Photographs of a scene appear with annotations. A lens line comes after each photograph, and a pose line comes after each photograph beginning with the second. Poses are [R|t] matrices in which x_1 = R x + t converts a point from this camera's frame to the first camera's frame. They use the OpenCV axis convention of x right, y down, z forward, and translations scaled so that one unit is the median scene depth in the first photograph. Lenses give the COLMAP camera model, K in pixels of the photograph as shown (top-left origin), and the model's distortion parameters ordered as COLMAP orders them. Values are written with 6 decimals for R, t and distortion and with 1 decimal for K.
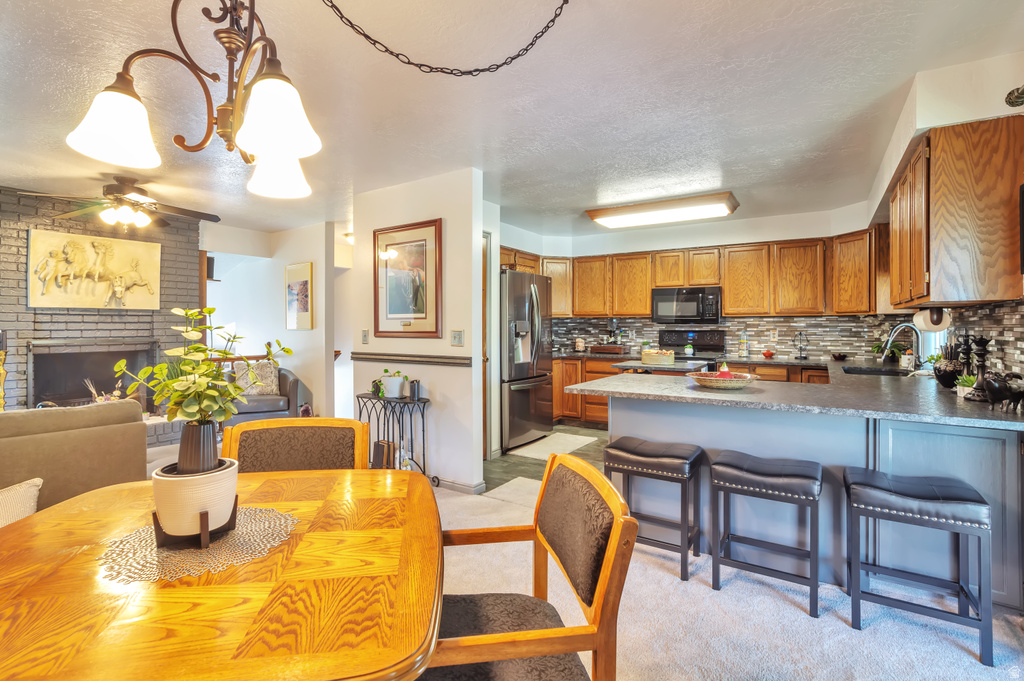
lens RADIAL K [[465.2, 0, 529.5], [0, 465.2, 316.3], [0, 0, 1]] dist [-0.020706, 0.000697]
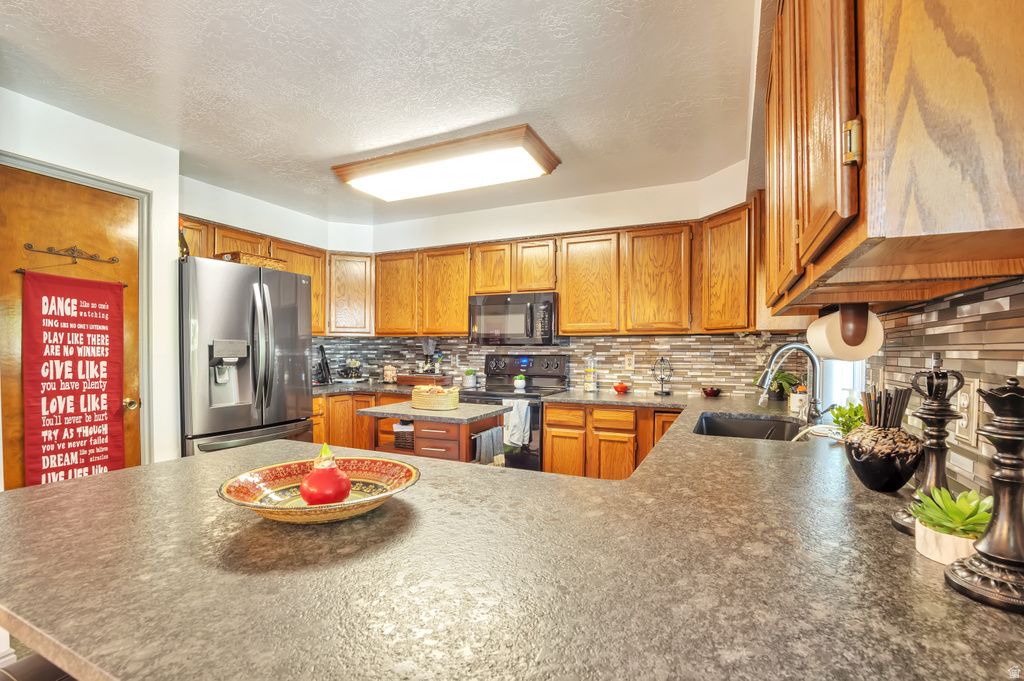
lens RADIAL K [[465.2, 0, 508.3], [0, 465.2, 346.4], [0, 0, 1]] dist [-0.020706, 0.000697]
pose [[0.993223, 0.001636, 0.116209, 0.266046], [-0.003396, 0.999882, 0.014949, 0.007335], [-0.116171, -0.015242, 0.993112, 0.314165]]
